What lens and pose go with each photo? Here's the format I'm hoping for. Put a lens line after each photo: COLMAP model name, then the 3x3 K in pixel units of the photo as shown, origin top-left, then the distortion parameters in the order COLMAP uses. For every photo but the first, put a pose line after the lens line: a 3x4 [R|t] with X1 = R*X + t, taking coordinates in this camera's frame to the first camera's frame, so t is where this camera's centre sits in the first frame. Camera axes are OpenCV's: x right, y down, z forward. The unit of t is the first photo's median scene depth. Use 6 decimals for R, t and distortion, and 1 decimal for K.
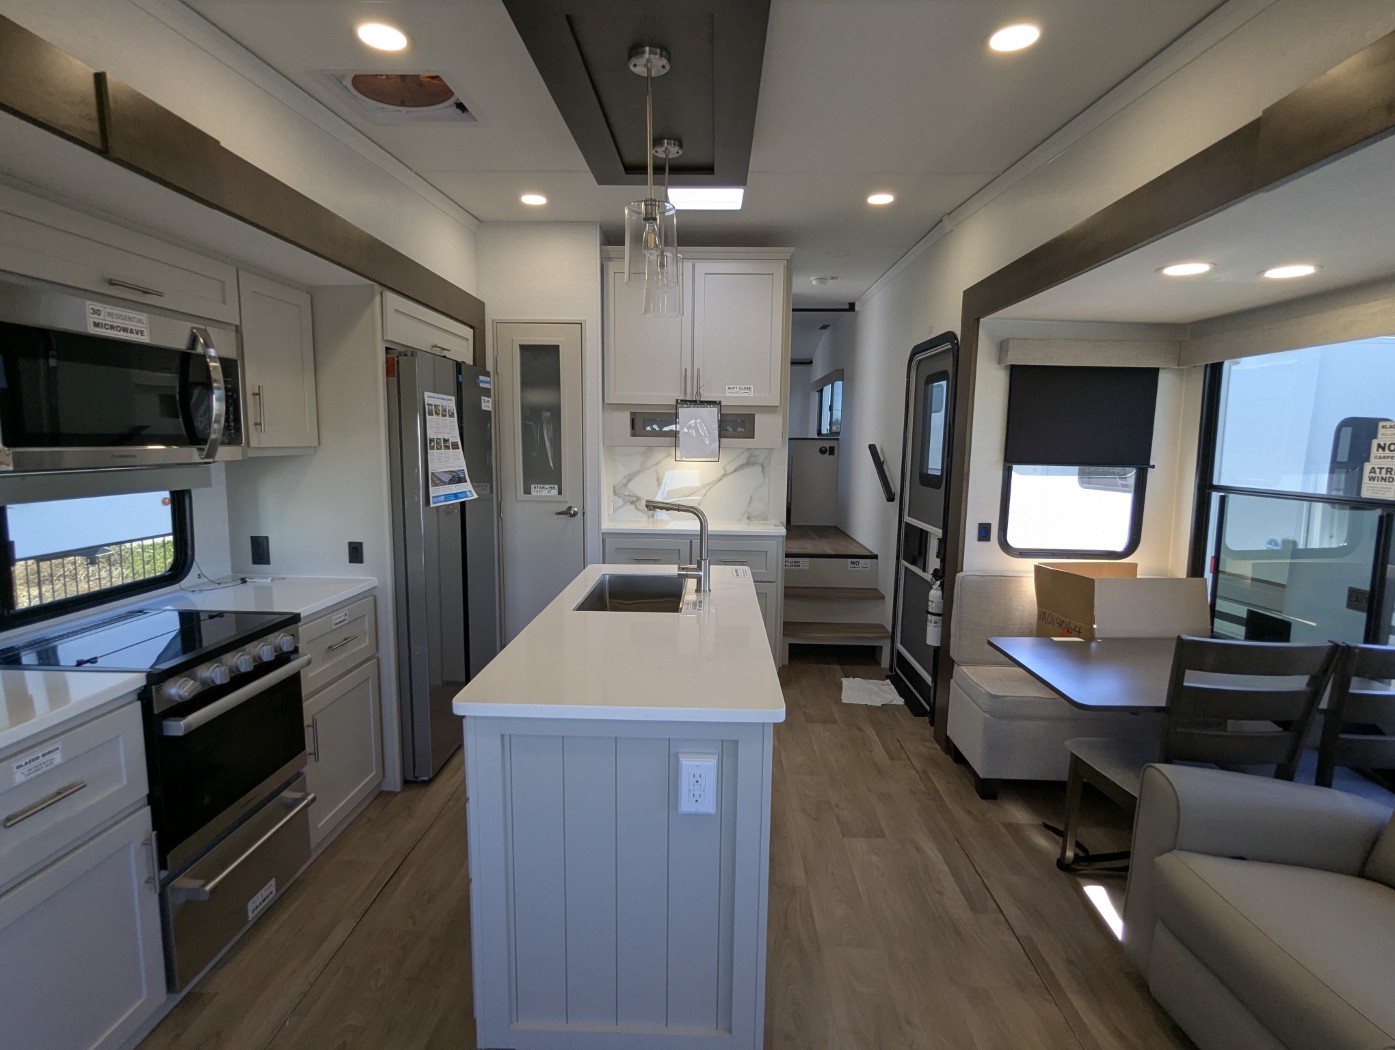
lens RADIAL K [[663.6, 0, 696.5], [0, 663.6, 526.9], [0, 0, 1]] dist [-0.002559, 0.001883]
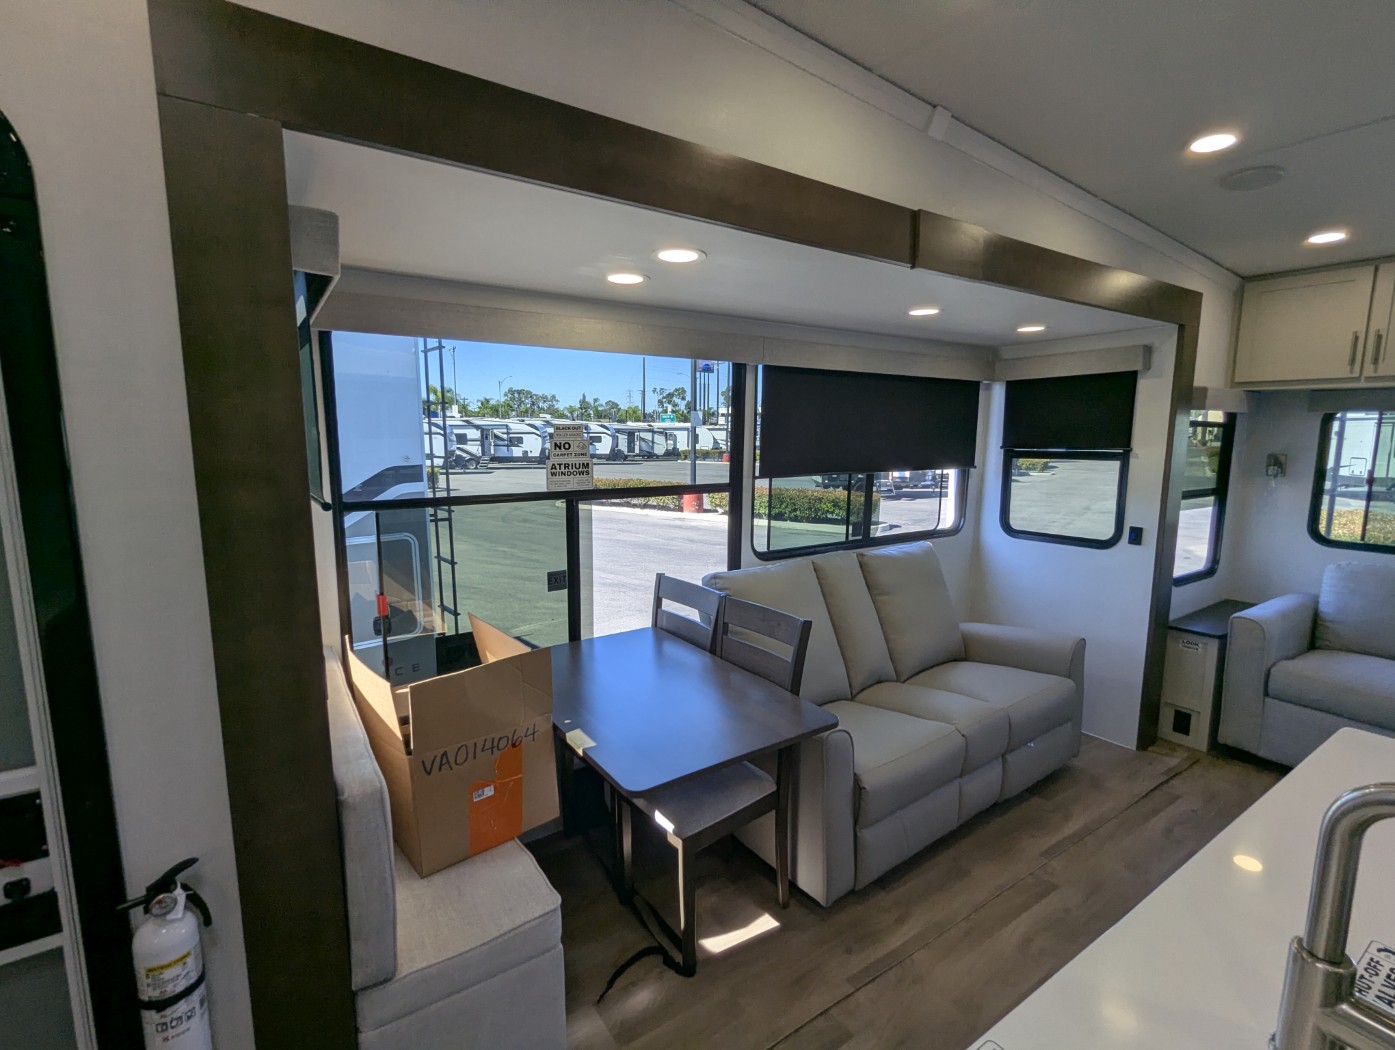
lens RADIAL K [[663.6, 0, 697.1], [0, 663.6, 525.2], [0, 0, 1]] dist [-0.002559, 0.001883]
pose [[-0.587255, -0.129339, 0.799001, -0.029130], [0.093445, 0.969715, 0.225655, -0.178985], [-0.803990, 0.207179, -0.557384, 1.178569]]
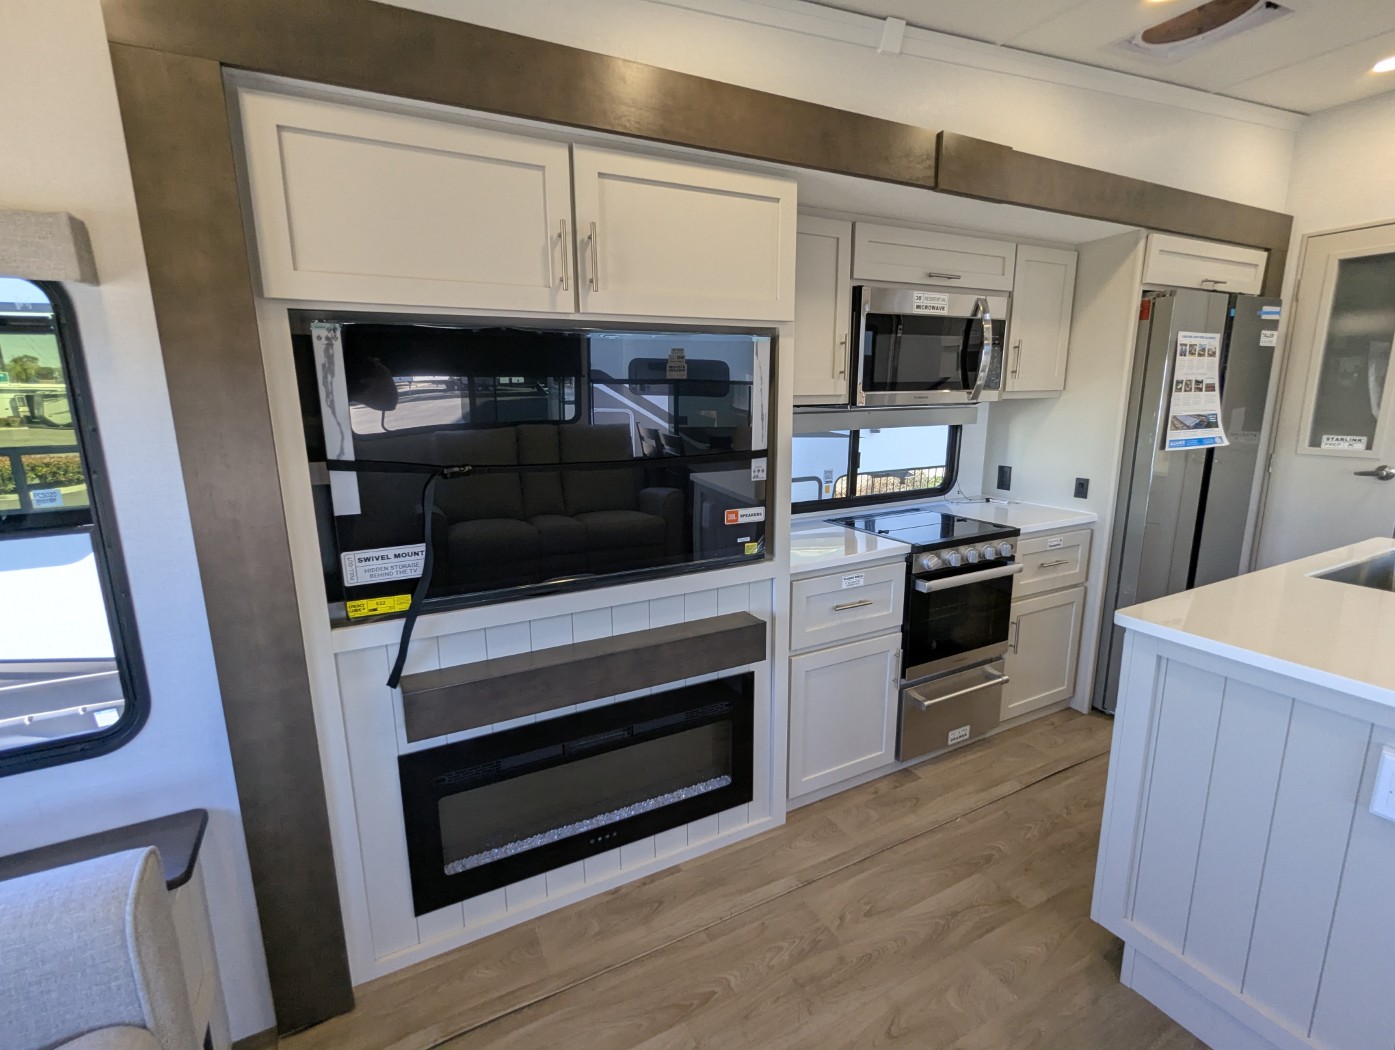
lens RADIAL K [[663.6, 0, 697.9], [0, 663.6, 524.0], [0, 0, 1]] dist [-0.002559, 0.001883]
pose [[0.497404, 0.154894, -0.853579, 0.113487], [-0.094495, 0.987750, 0.124176, 0.021359], [0.862357, 0.018893, 0.505948, -0.097241]]
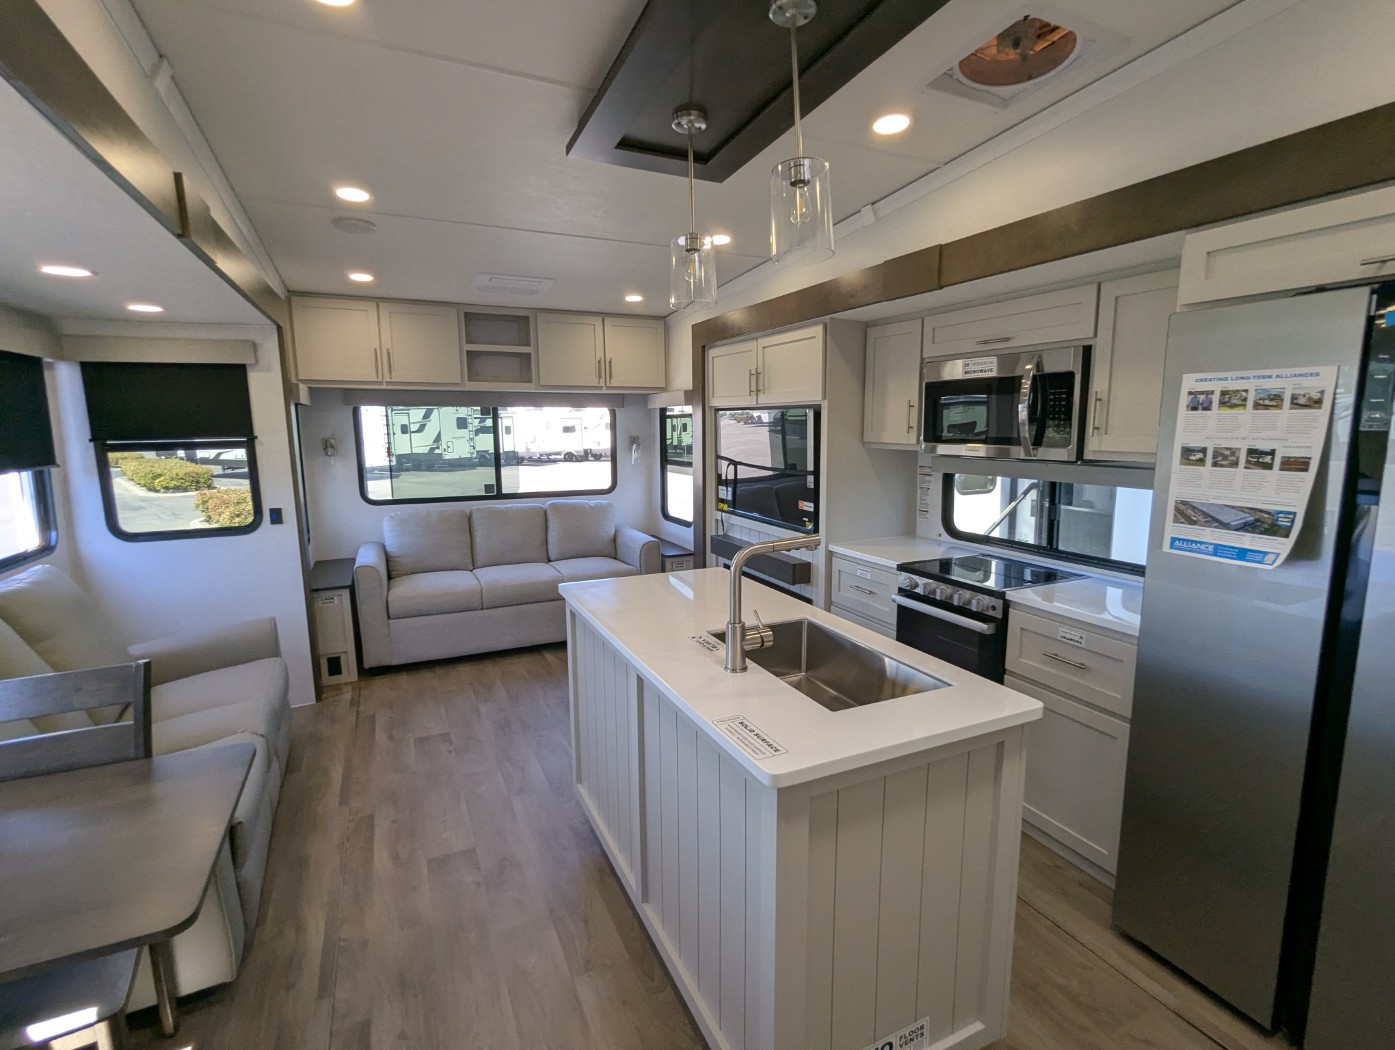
lens RADIAL K [[663.6, 0, 697.0], [0, 663.6, 528.7], [0, 0, 1]] dist [-0.002559, 0.001883]
pose [[-0.891765, 0.060209, -0.448475, 0.309346], [-0.068516, 0.961714, 0.265353, -0.197134], [0.447281, 0.267361, -0.853497, 1.373514]]
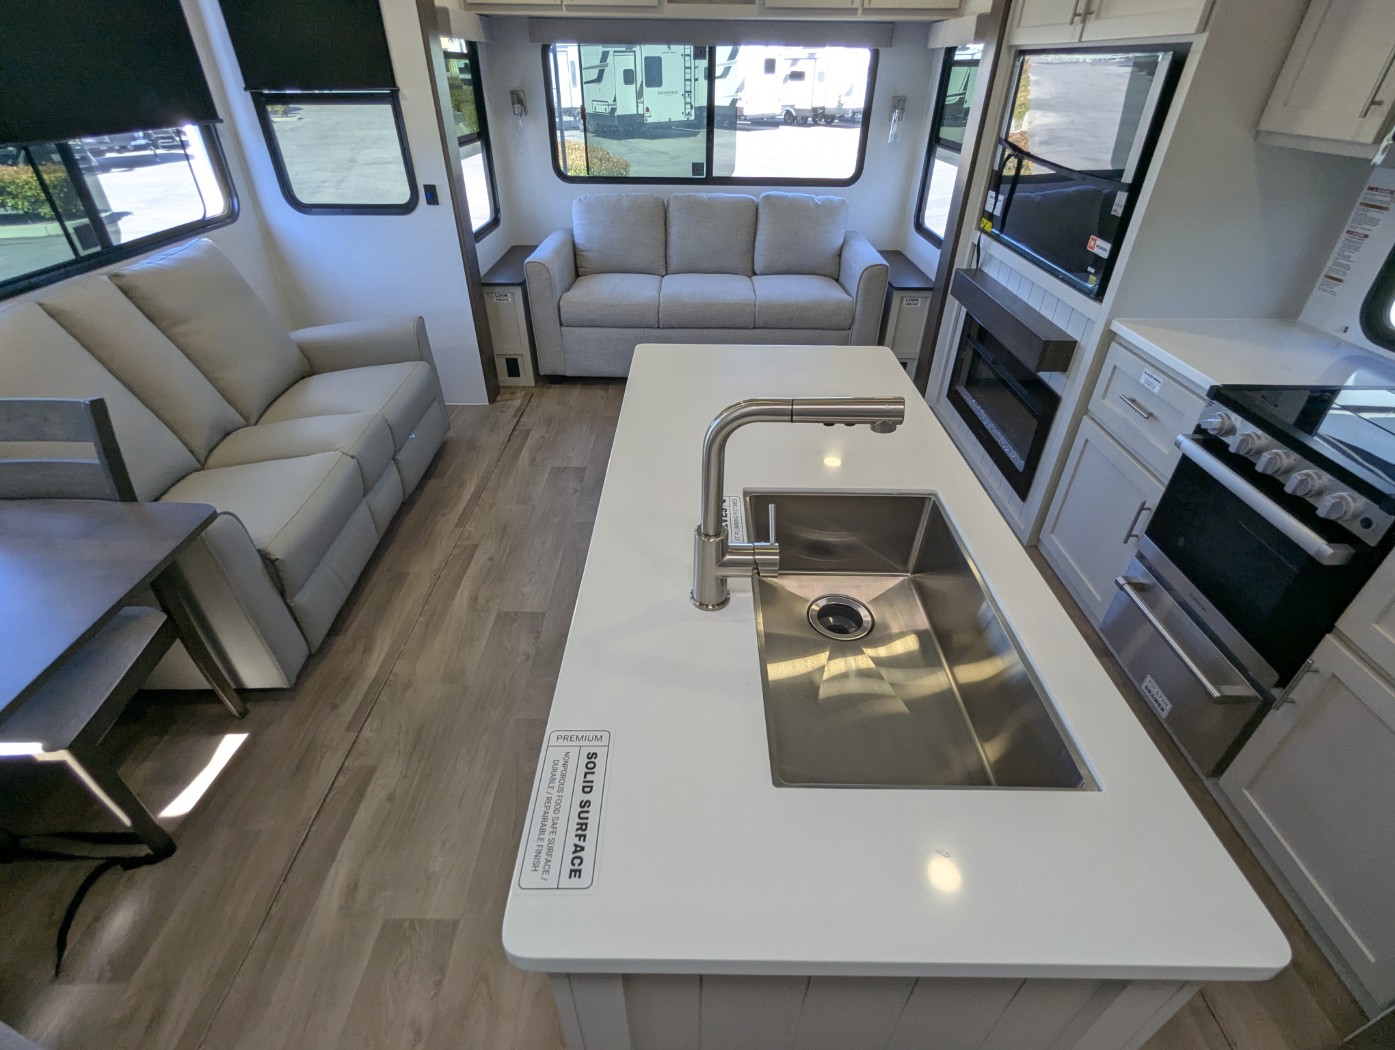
lens RADIAL K [[663.6, 0, 695.9], [0, 663.6, 527.3], [0, 0, 1]] dist [-0.002559, 0.001883]
pose [[-0.999456, -0.006060, -0.032434, 0.029337], [-0.026344, 0.738400, 0.673848, -0.182462], [0.019866, 0.674336, -0.738158, 1.141342]]
